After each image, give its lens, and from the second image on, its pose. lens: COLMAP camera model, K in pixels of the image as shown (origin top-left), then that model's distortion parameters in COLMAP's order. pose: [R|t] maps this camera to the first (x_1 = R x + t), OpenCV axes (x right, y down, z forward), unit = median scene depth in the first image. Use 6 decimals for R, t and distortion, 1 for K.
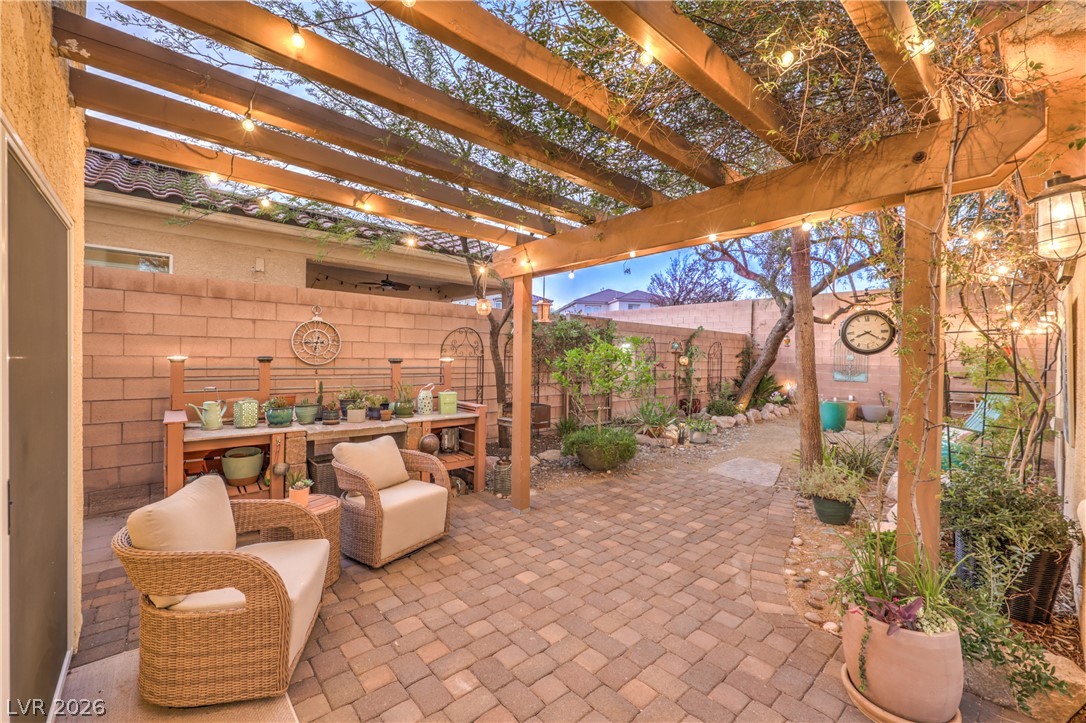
lens RADIAL K [[442.7, 0, 547.3], [0, 442.7, 358.8], [0, 0, 1]] dist [-0.003636, 0.000051]
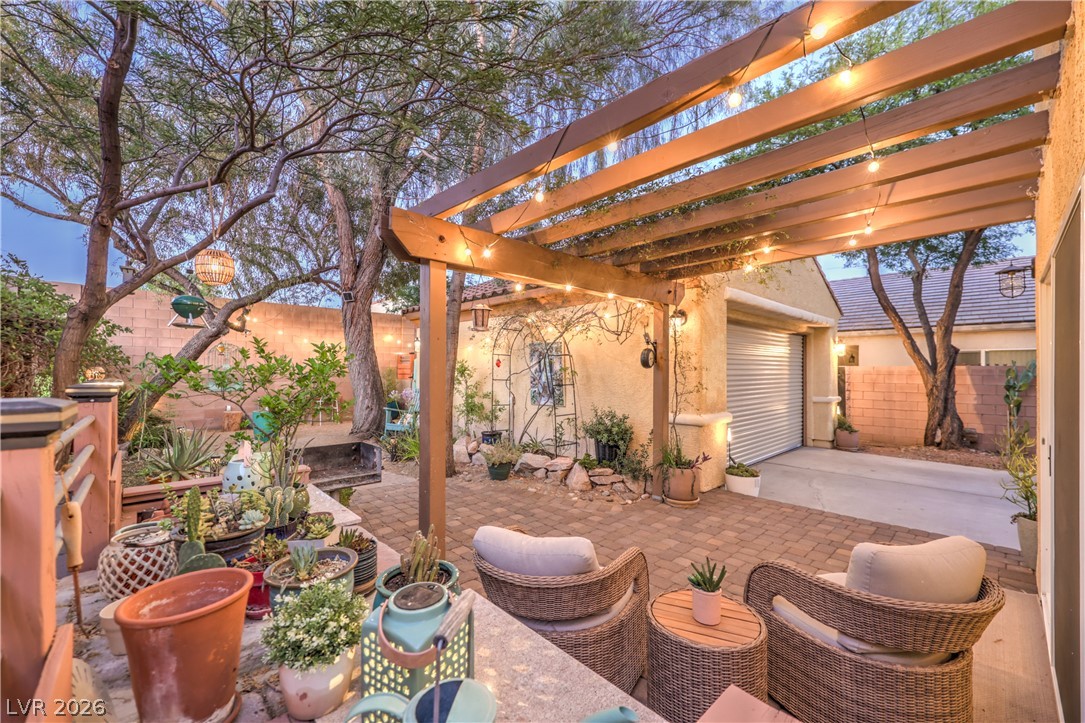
lens RADIAL K [[442.3, 0, 547.7], [0, 442.3, 366.4], [0, 0, 1]] dist [-0.003636, 0.000051]
pose [[-0.039183, -0.008947, 0.999192, -0.661066], [0.006261, 0.999938, 0.009199, -0.017979], [-0.999212, 0.006617, -0.039124, 0.700255]]
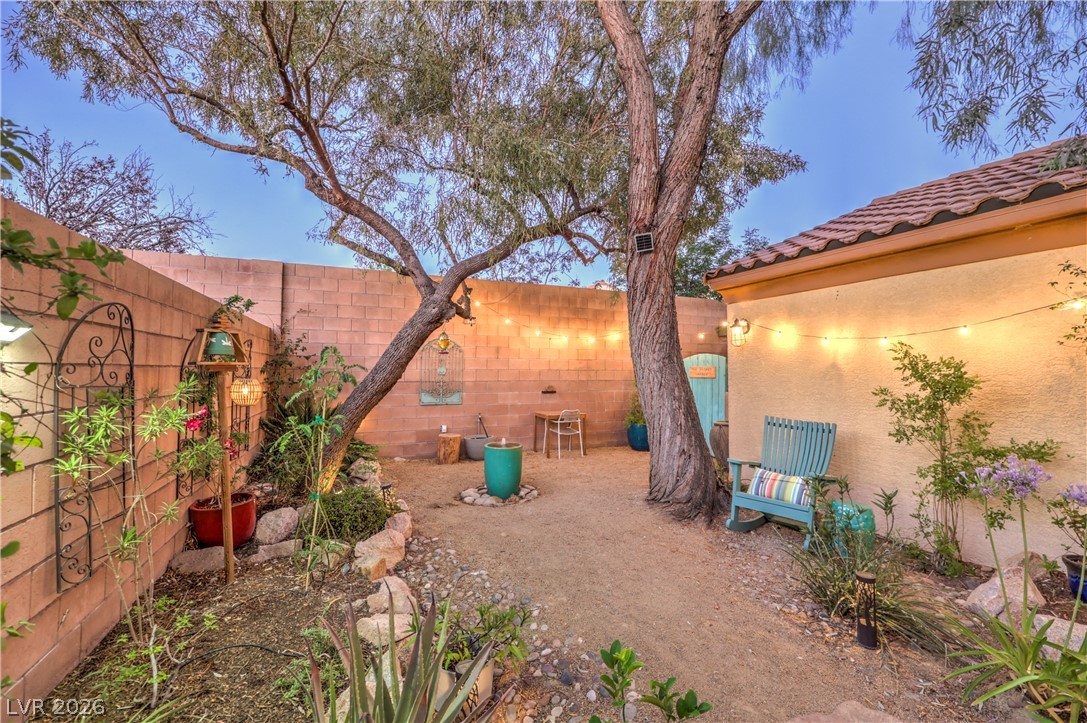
lens RADIAL K [[443.1, 0, 540.9], [0, 443.1, 362.4], [0, 0, 1]] dist [-0.003636, 0.000051]
pose [[0.320743, -0.000087, 0.947166, 0.154199], [0.006899, 0.999974, -0.002245, -0.028357], [-0.947141, 0.007255, 0.320735, 1.322479]]
